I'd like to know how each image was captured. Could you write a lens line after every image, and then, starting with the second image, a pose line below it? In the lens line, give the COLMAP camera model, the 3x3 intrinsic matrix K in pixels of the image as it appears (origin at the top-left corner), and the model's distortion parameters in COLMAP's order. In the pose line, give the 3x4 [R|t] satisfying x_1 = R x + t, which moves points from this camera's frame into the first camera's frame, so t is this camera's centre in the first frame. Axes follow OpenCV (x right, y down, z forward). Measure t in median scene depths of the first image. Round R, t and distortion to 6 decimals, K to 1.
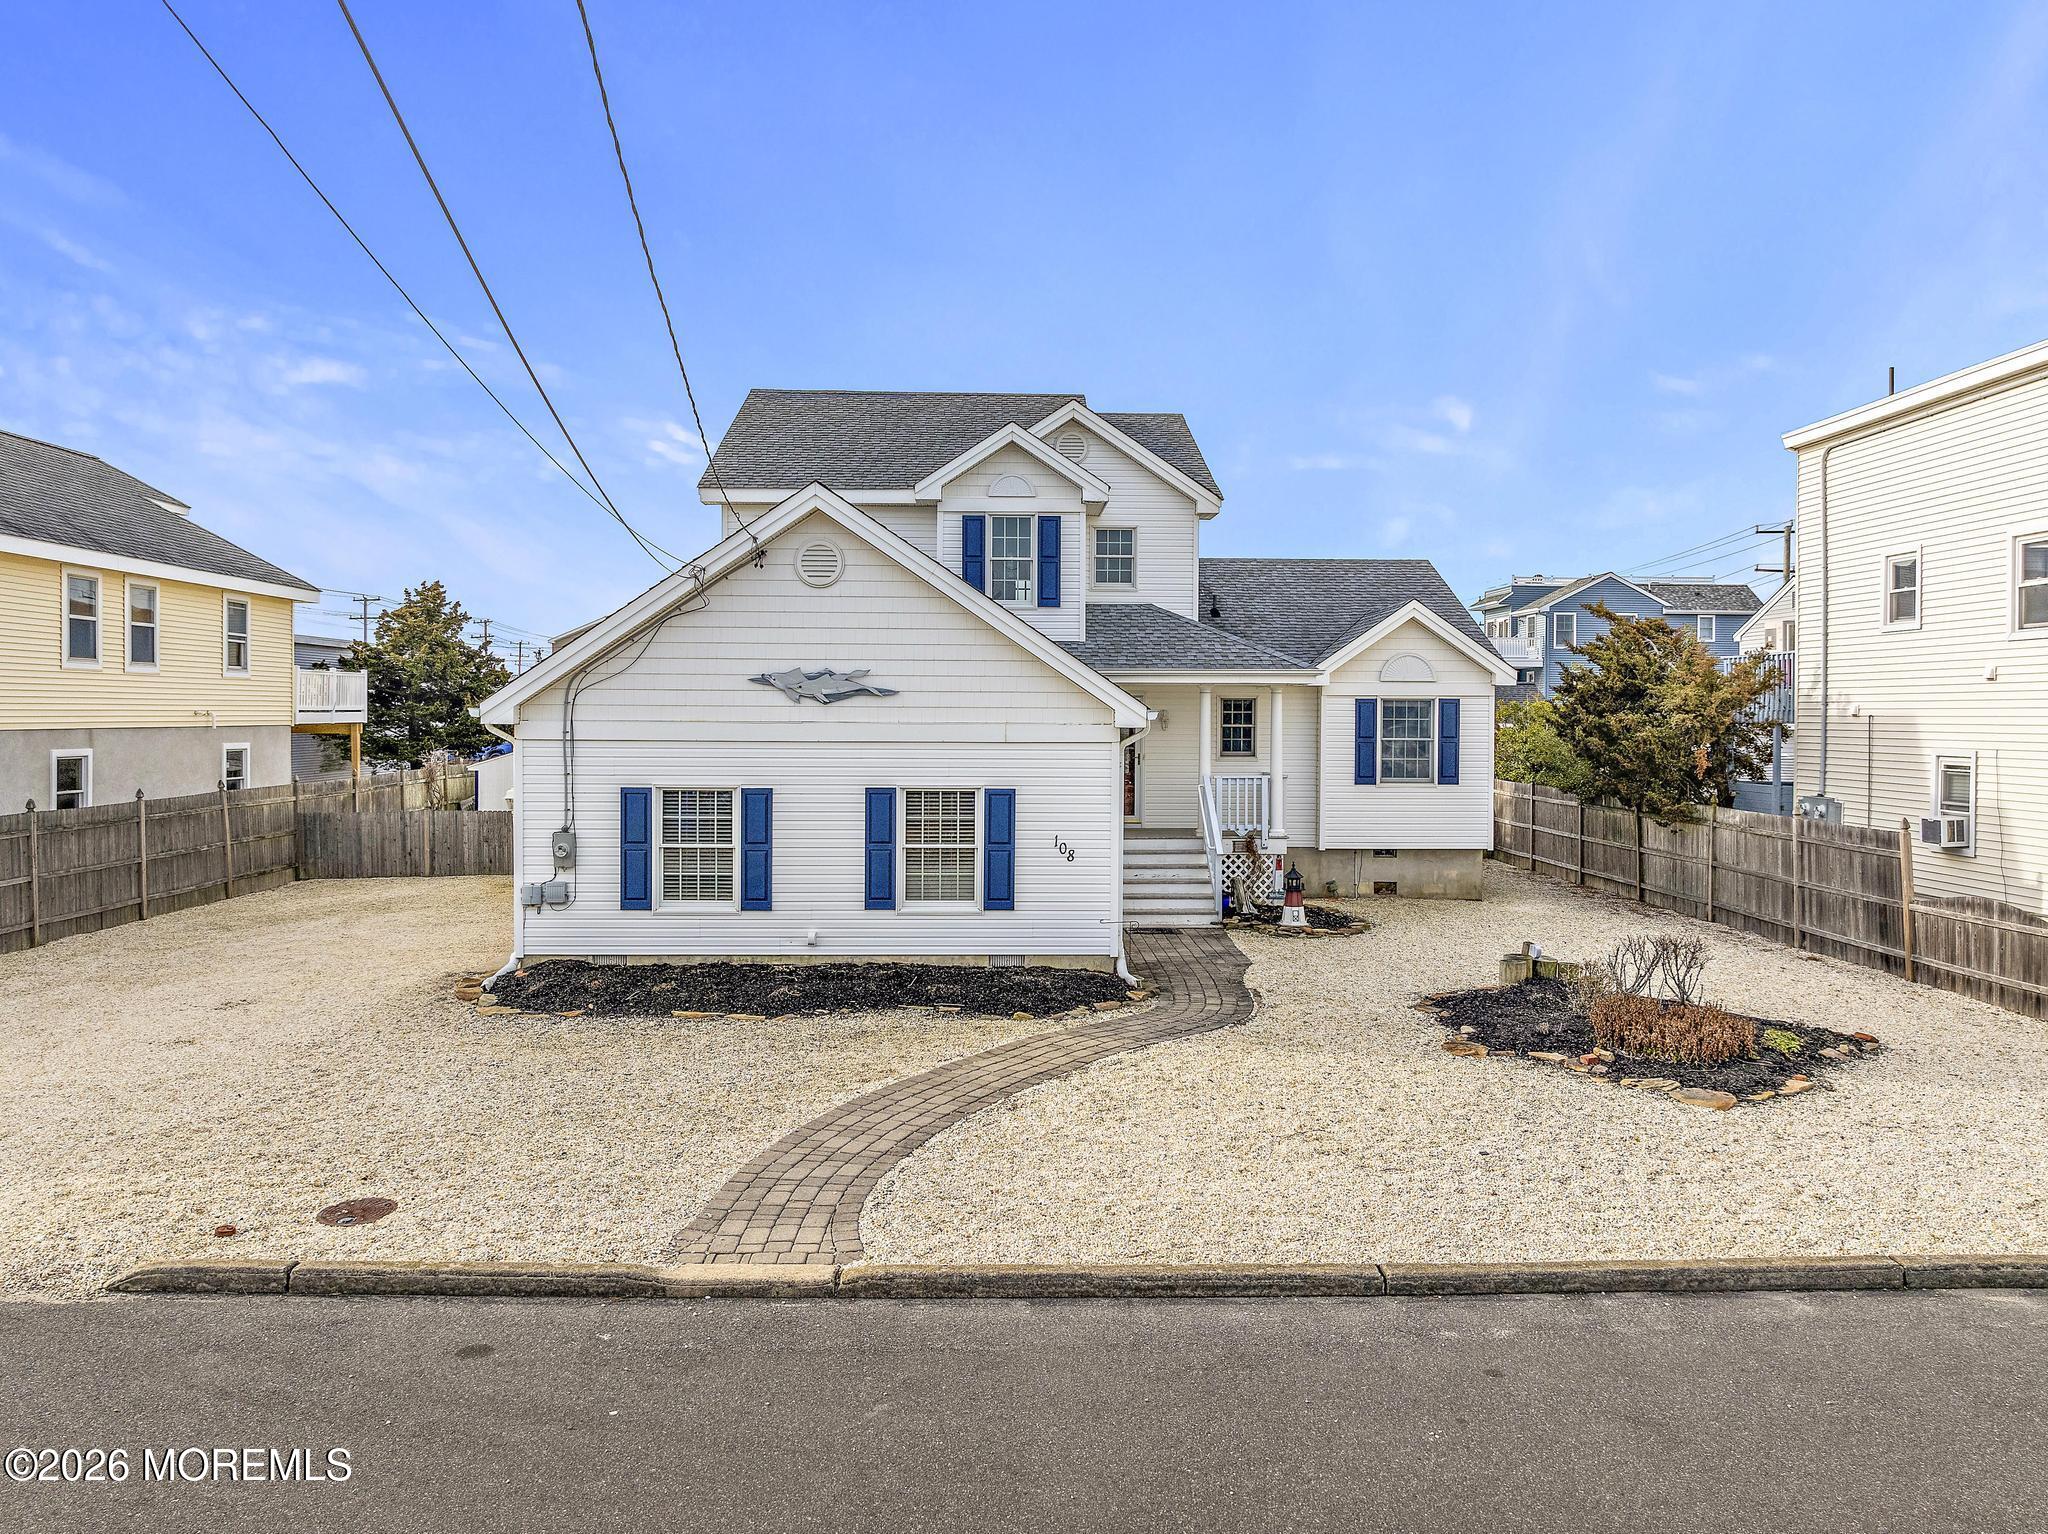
lens RADIAL K [[1457.0, 0, 1039.1], [0, 1457.0, 769.8], [0, 0, 1]] dist [-0.047821, 0.008654]
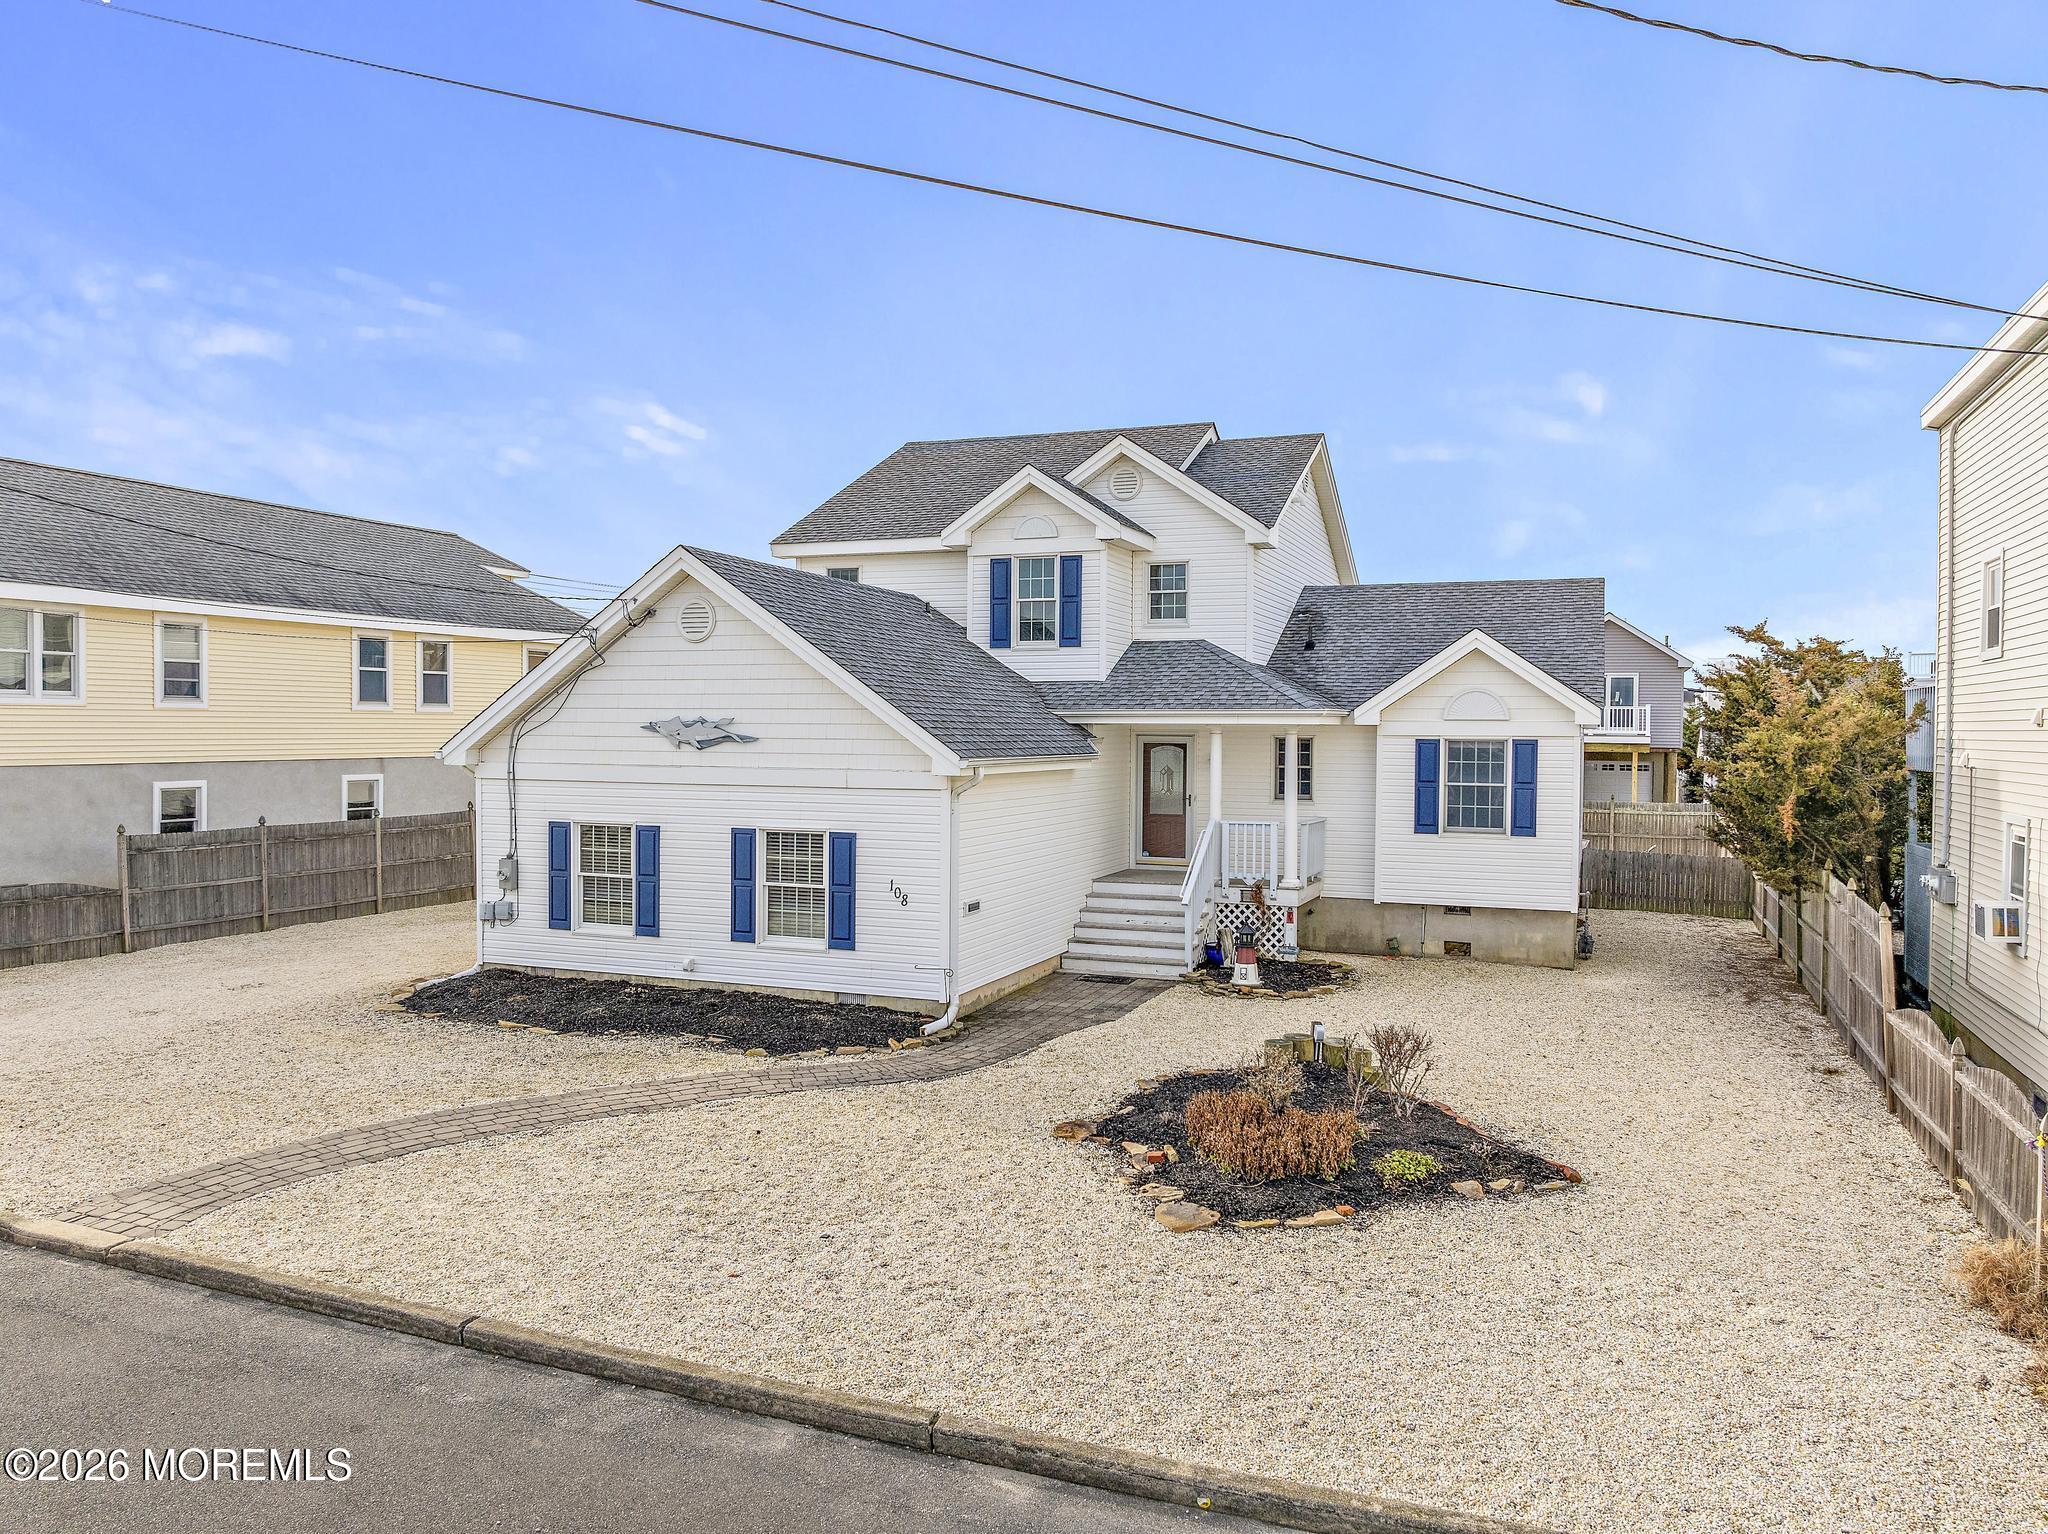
lens RADIAL K [[1457.0, 0, 1038.3], [0, 1457.0, 771.7], [0, 0, 1]] dist [-0.047821, 0.008654]
pose [[0.918365, 0.013269, -0.395512, 0.510659], [-0.017419, 0.999824, -0.006902, -0.025412], [0.395351, 0.013228, 0.918435, 0.102896]]
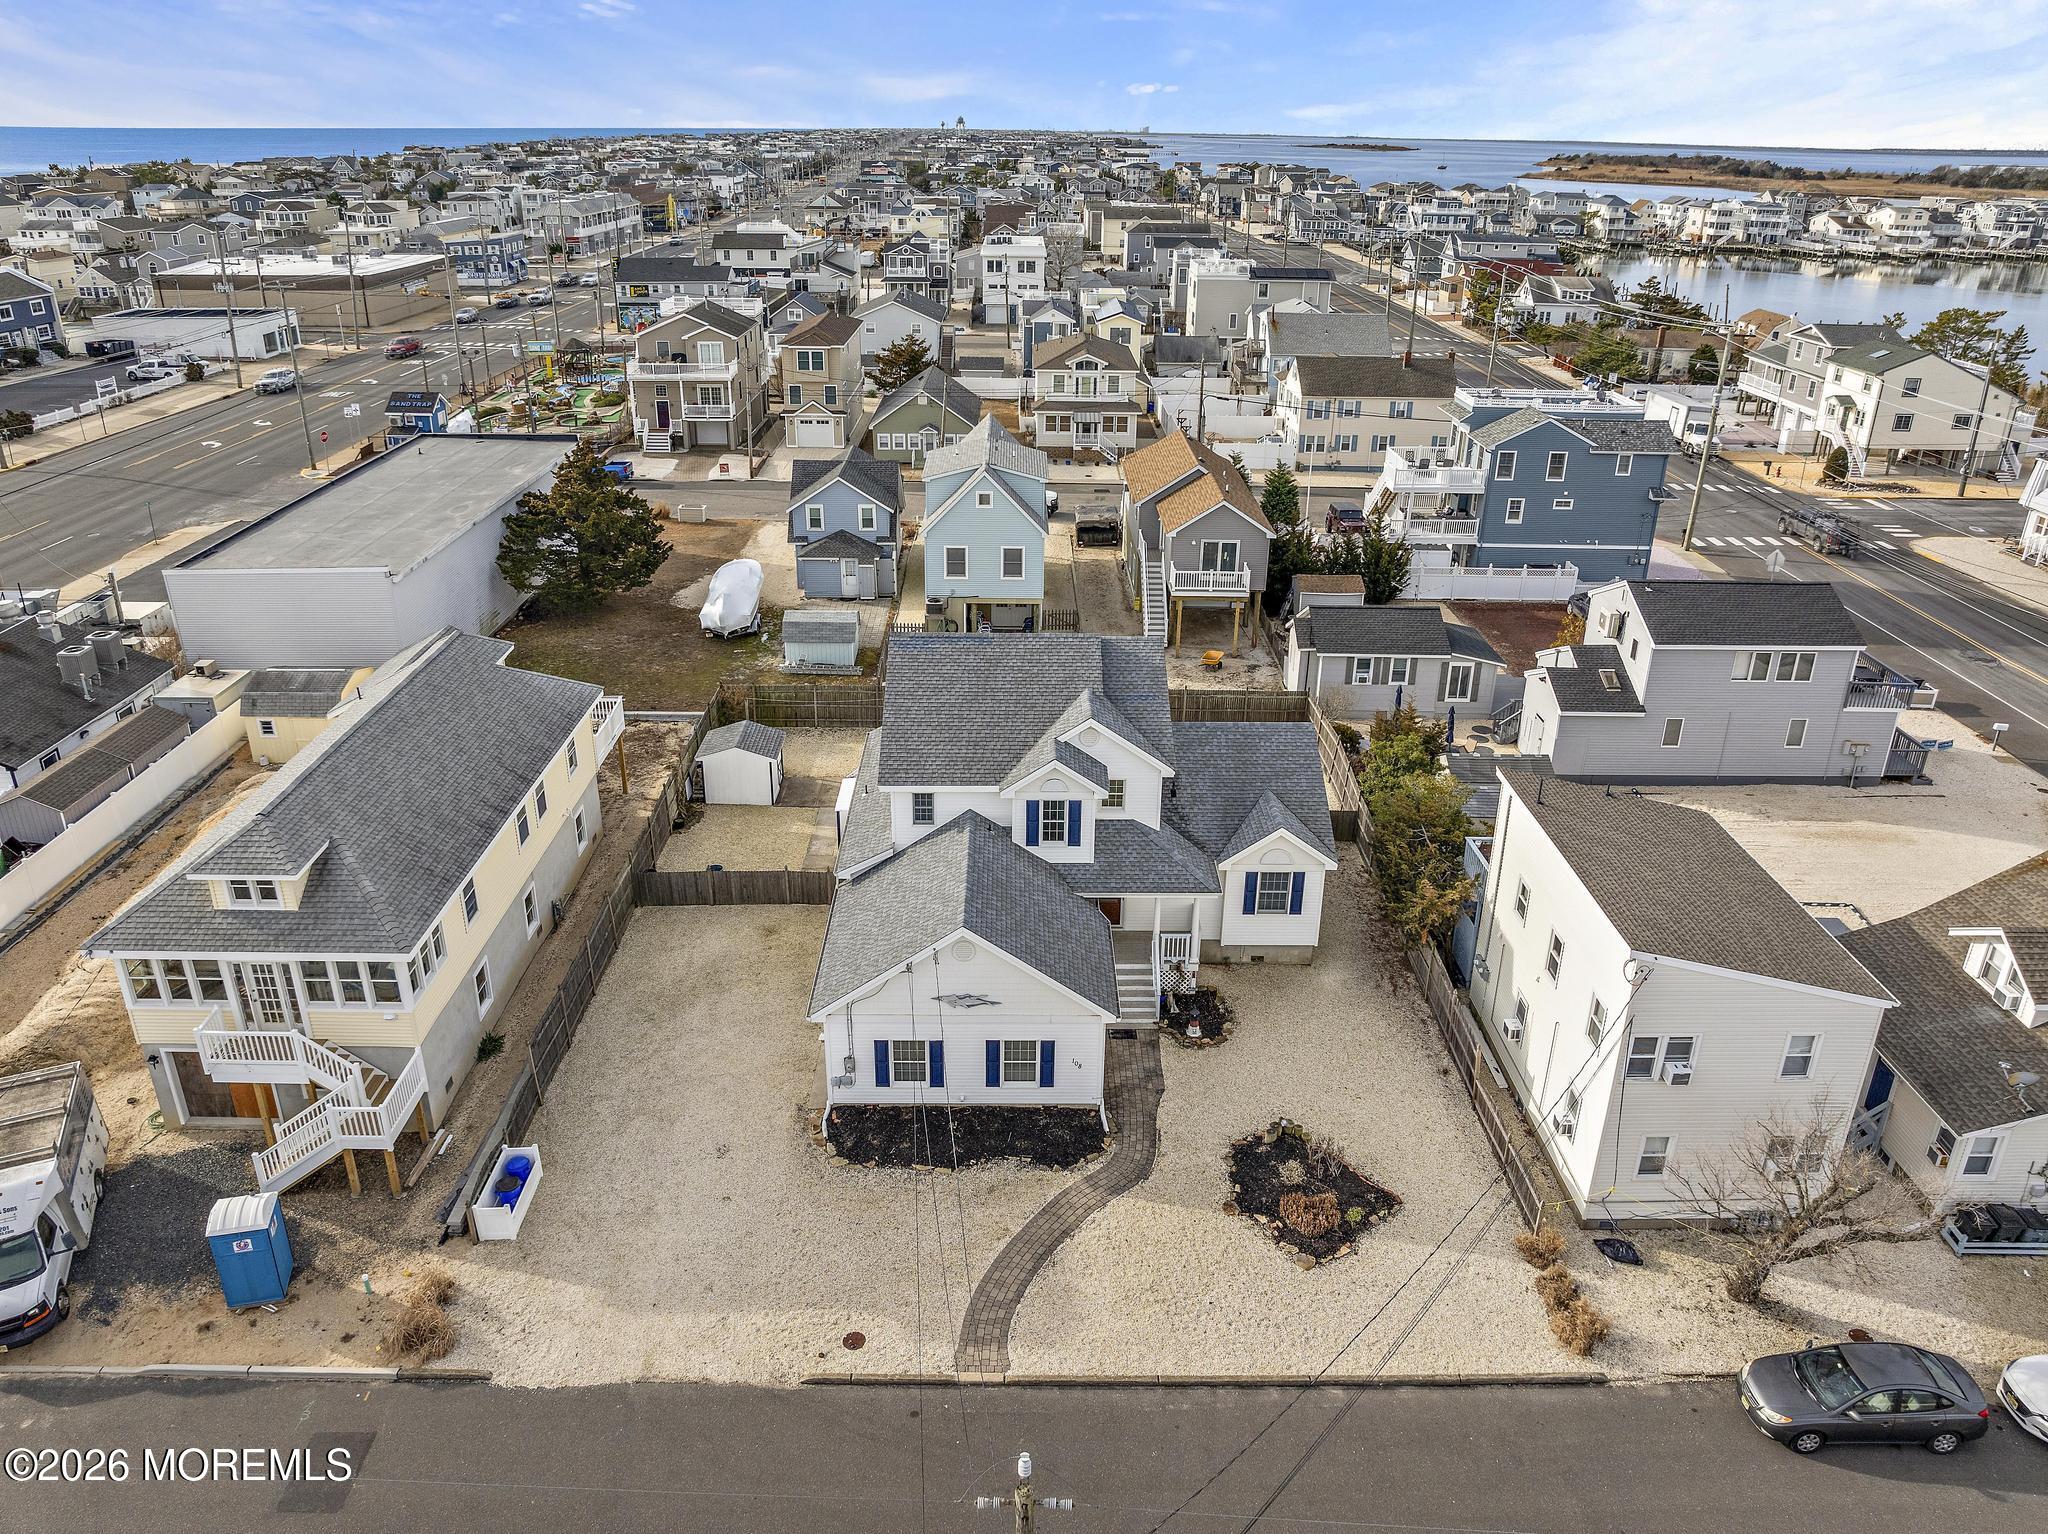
lens RADIAL K [[1457.0, 0, 1032.7], [0, 1457.0, 755.4], [0, 0, 1]] dist [-0.047821, 0.008654]
pose [[0.999607, 0.018143, -0.021347, -0.010895], [-0.009012, 0.929713, 0.368174, -1.181566], [0.026527, -0.367837, 0.929512, -0.861413]]
